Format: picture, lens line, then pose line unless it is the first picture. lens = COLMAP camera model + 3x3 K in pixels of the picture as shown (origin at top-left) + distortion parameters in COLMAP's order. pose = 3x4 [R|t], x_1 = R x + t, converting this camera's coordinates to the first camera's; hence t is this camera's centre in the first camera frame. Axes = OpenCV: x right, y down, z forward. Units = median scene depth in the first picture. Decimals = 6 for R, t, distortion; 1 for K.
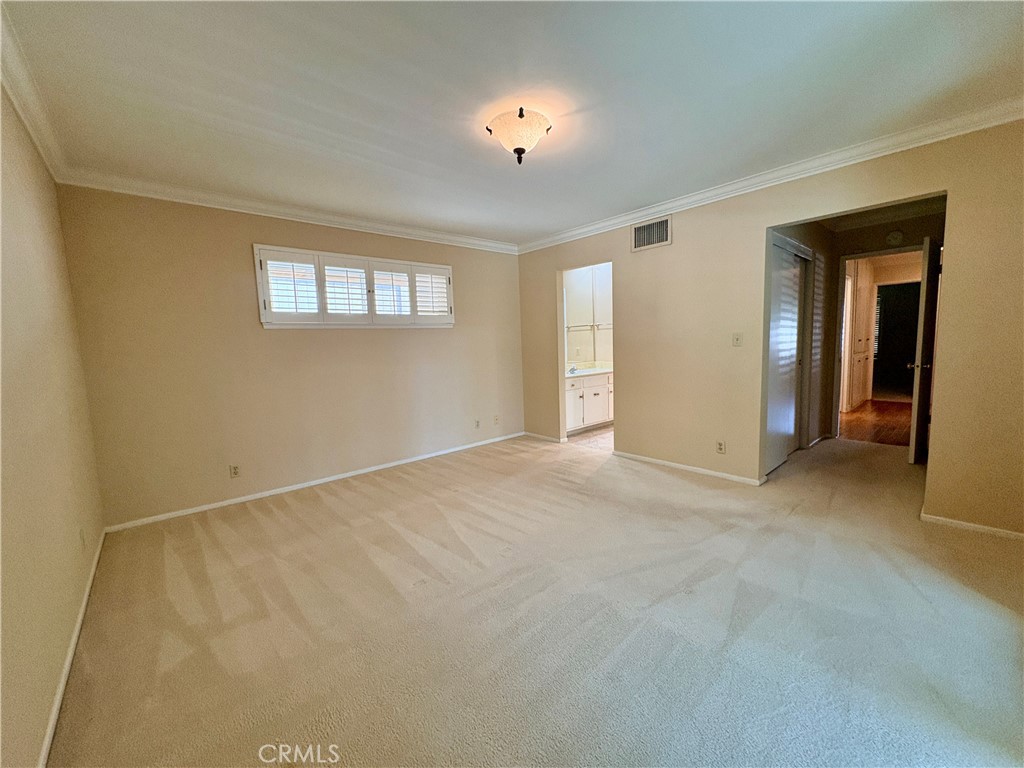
lens RADIAL K [[412.5, 0, 509.0], [0, 412.5, 383.2], [0, 0, 1]] dist [-0.002845, -0.000103]
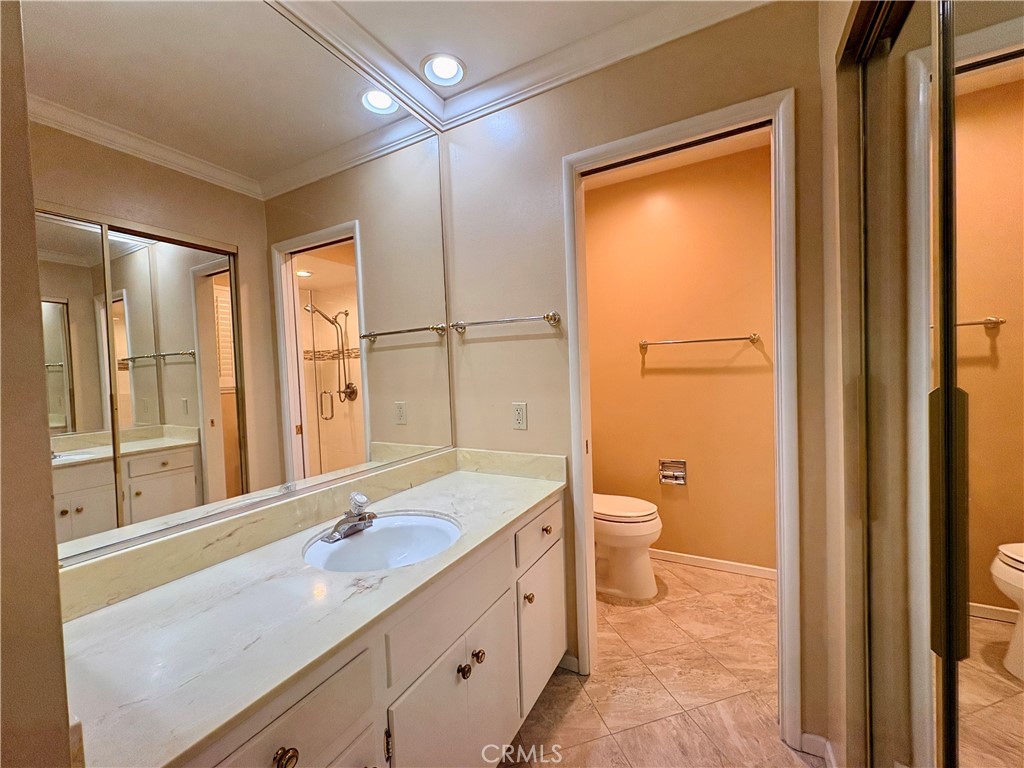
lens RADIAL K [[412.5, 0, 510.0], [0, 412.5, 384.2], [0, 0, 1]] dist [-0.002845, -0.000103]
pose [[0.939929, -0.010551, 0.341208, 0.235899], [0.041011, 0.995773, -0.082180, -0.119994], [-0.338898, 0.091237, 0.936389, 1.149350]]
